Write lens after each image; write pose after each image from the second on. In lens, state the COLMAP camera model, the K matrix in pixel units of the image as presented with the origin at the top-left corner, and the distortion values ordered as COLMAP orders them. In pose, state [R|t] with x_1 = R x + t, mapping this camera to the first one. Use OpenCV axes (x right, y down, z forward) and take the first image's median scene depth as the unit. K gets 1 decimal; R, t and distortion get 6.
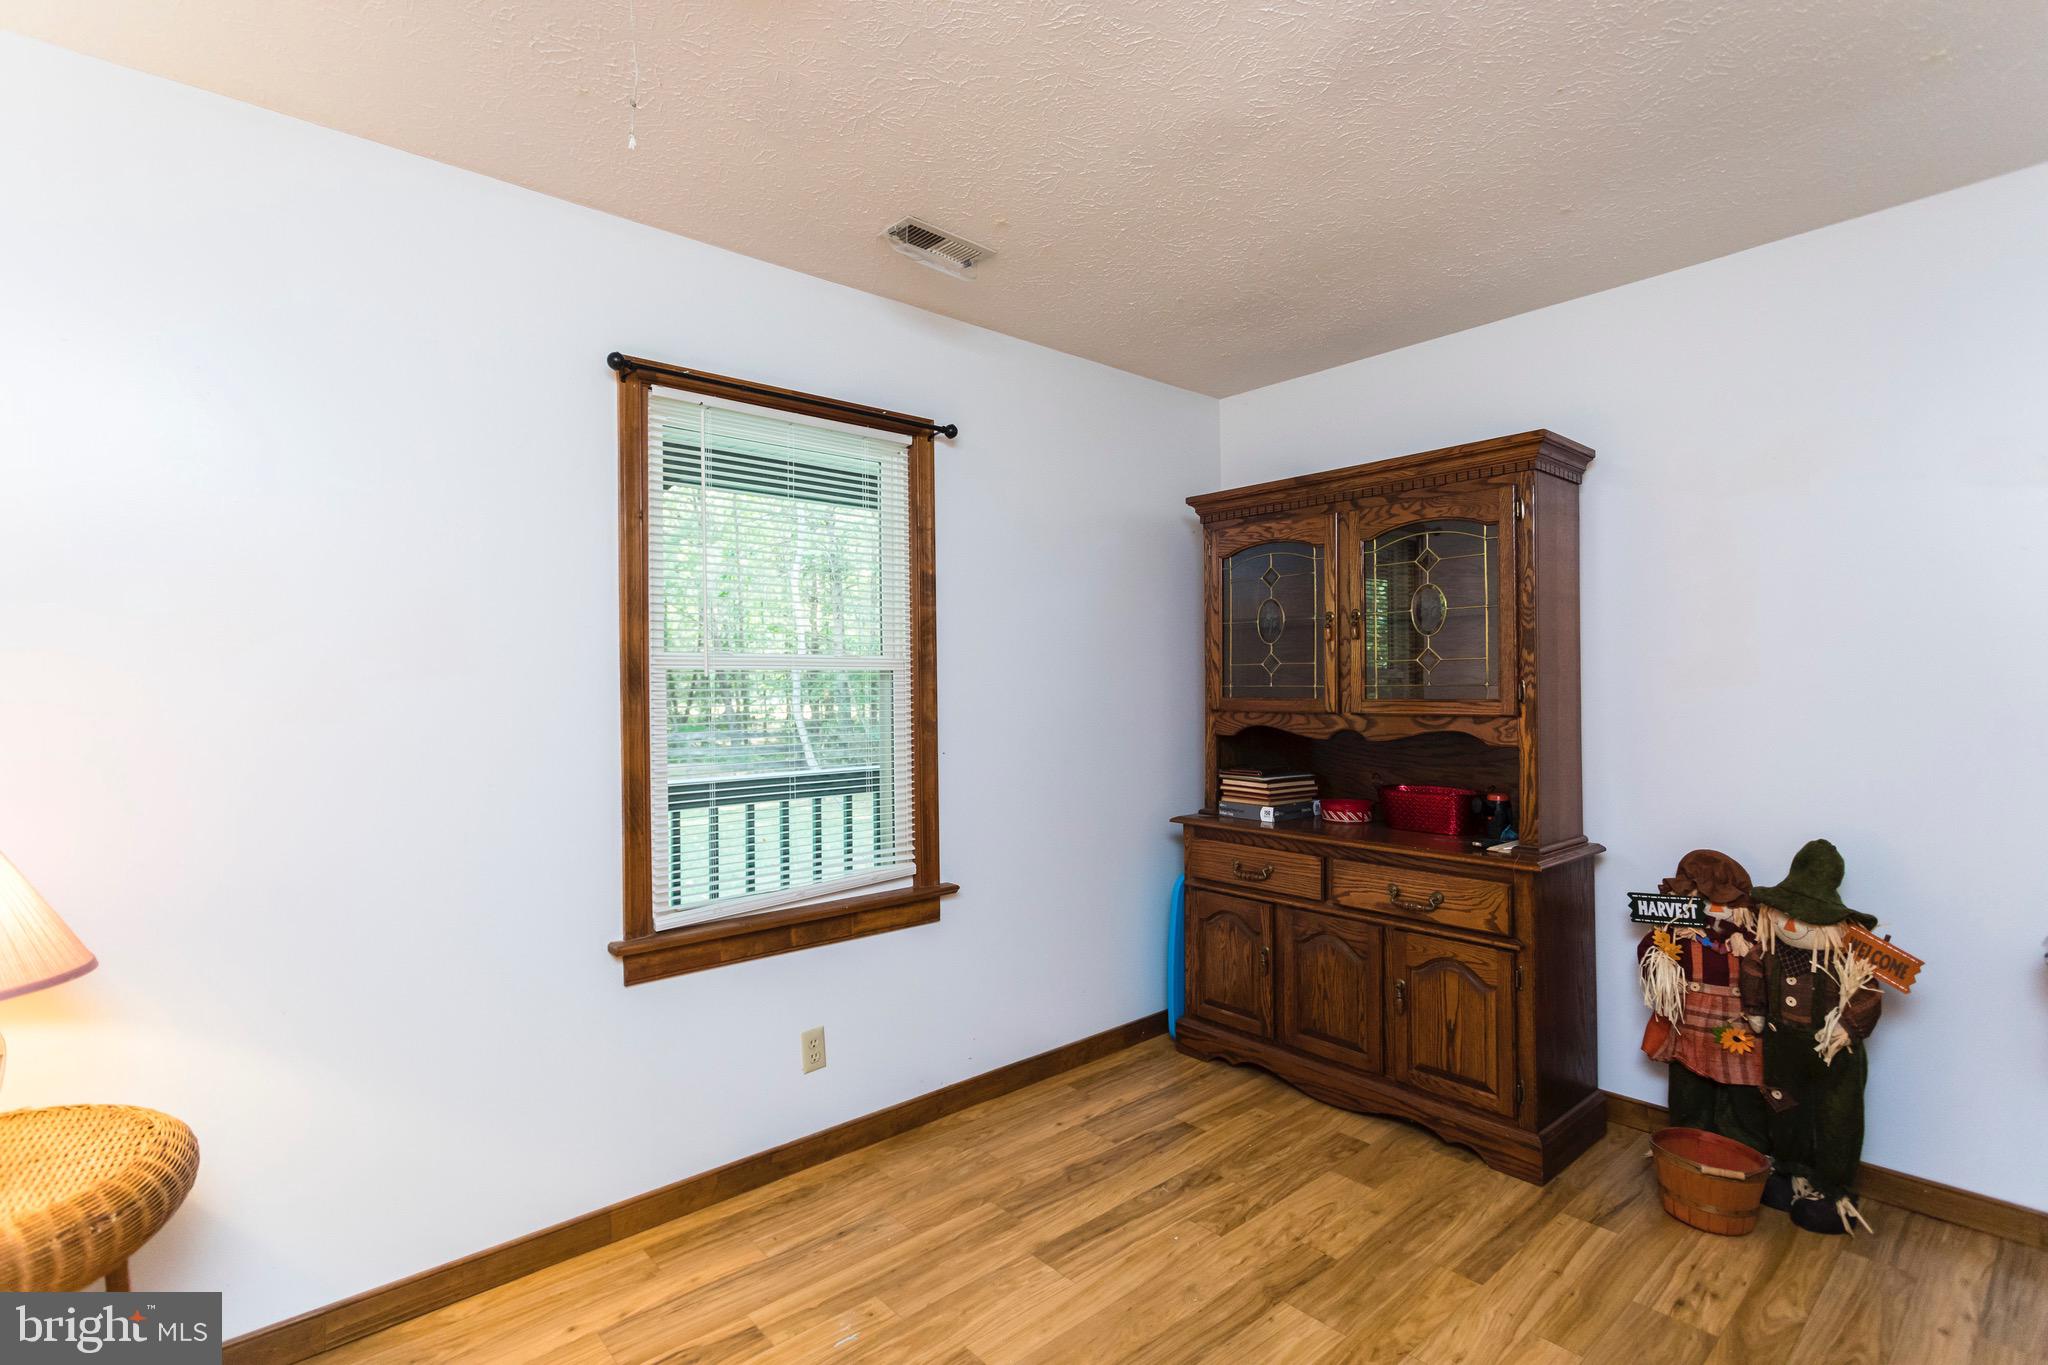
lens RADIAL K [[955.4, 0, 1016.9], [0, 955.4, 675.9], [0, 0, 1]] dist [0.007199, 0.000330]
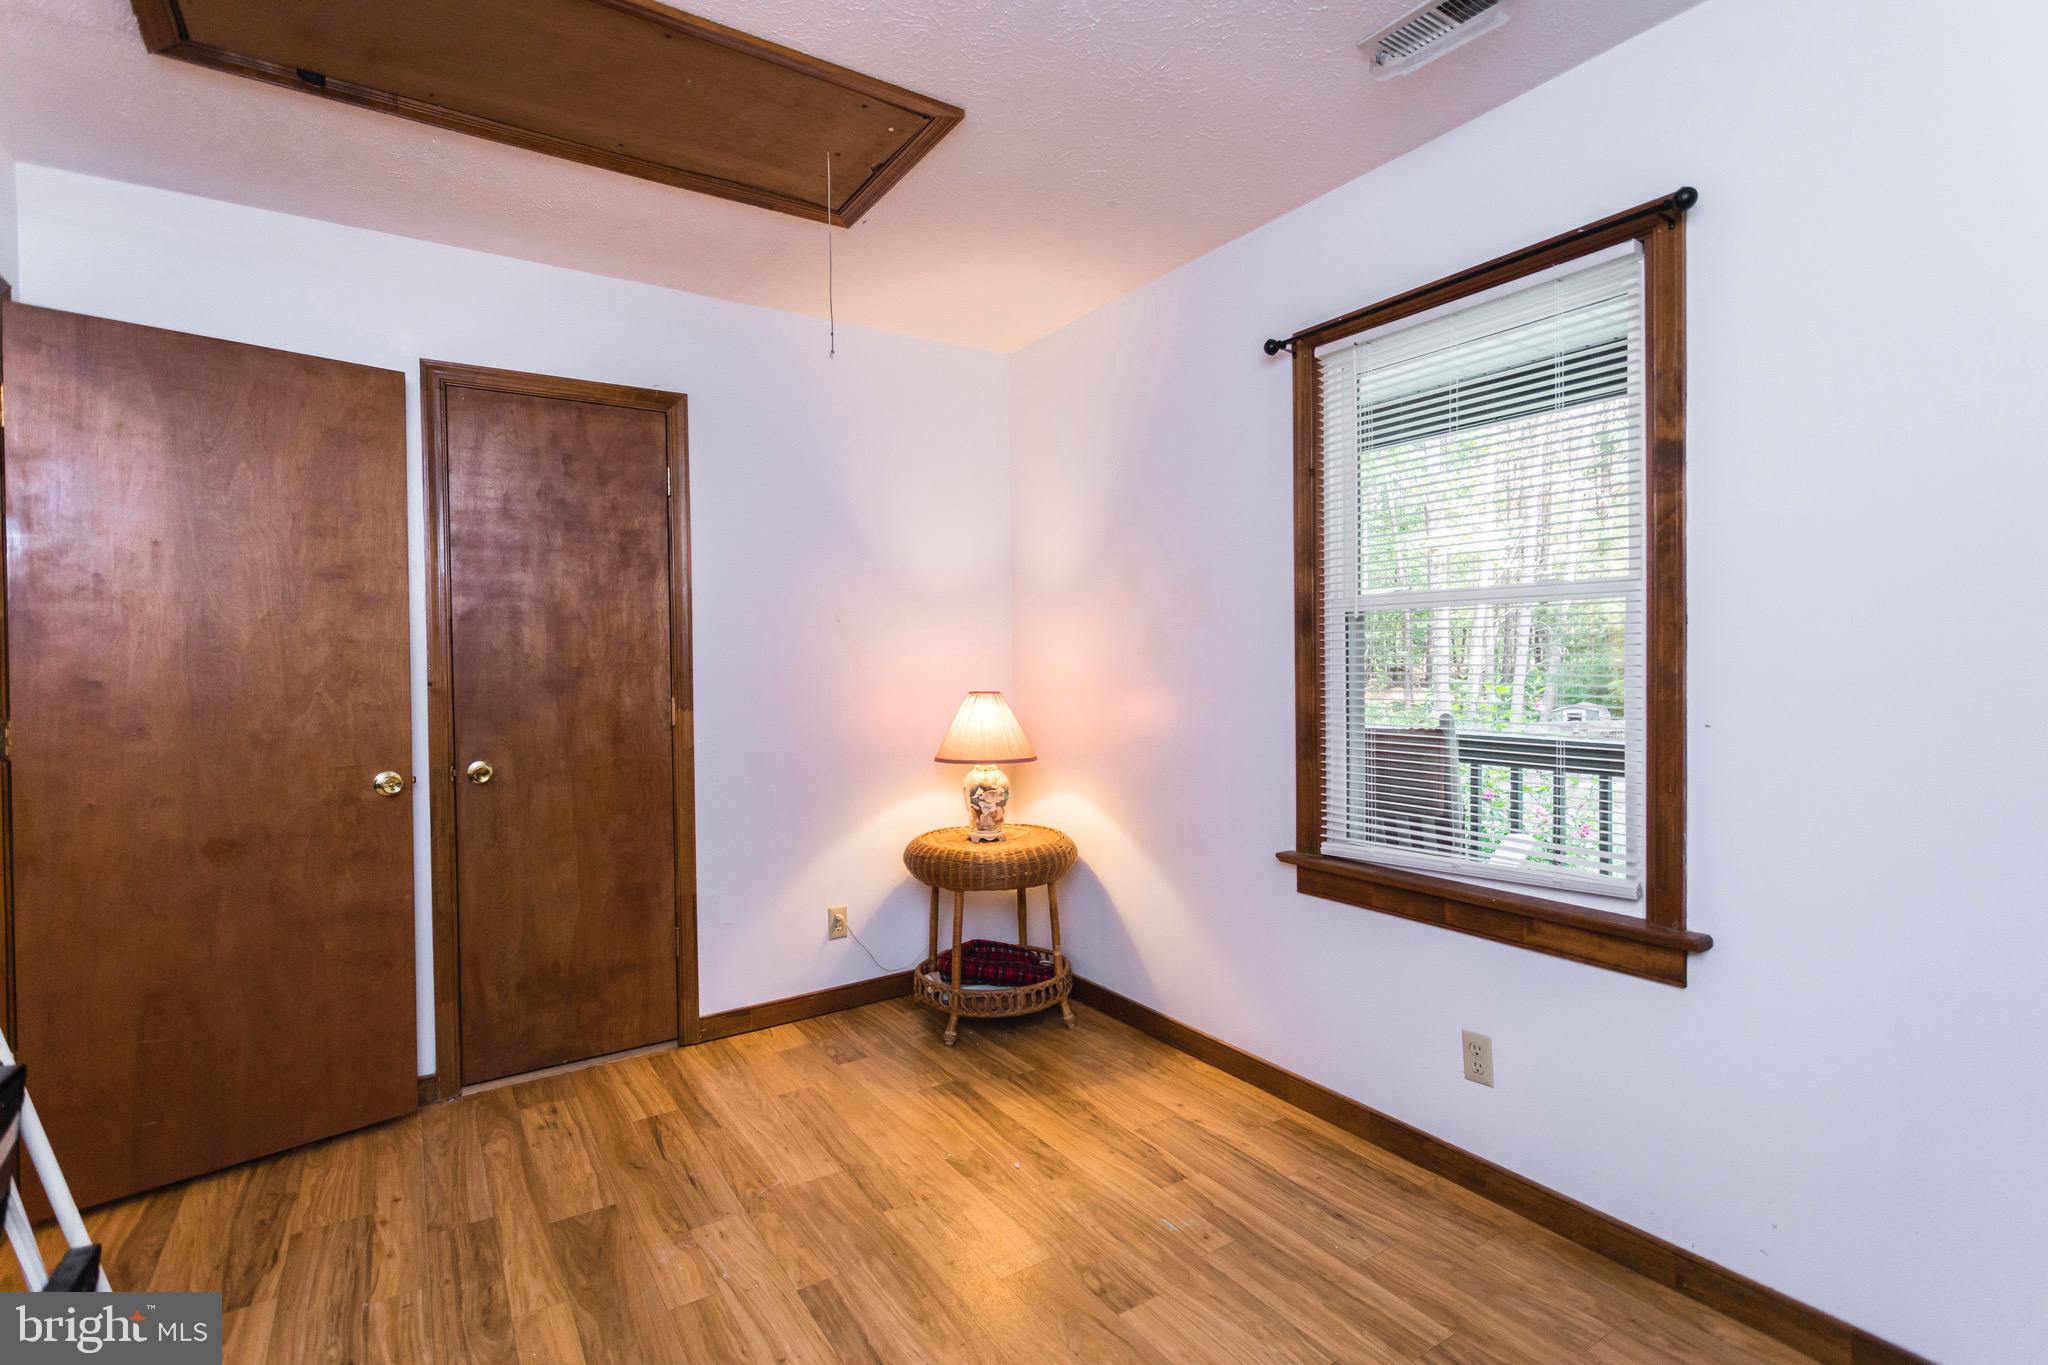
lens RADIAL K [[959.0, 0, 1008.7], [0, 959.0, 675.9], [0, 0, 1]] dist [0.001311, 0.000908]
pose [[-0.141685, 0.030245, -0.989450, 0.737709], [0.025519, 0.999313, 0.026893, 0.026251], [0.989583, -0.021440, -0.142359, 0.798239]]
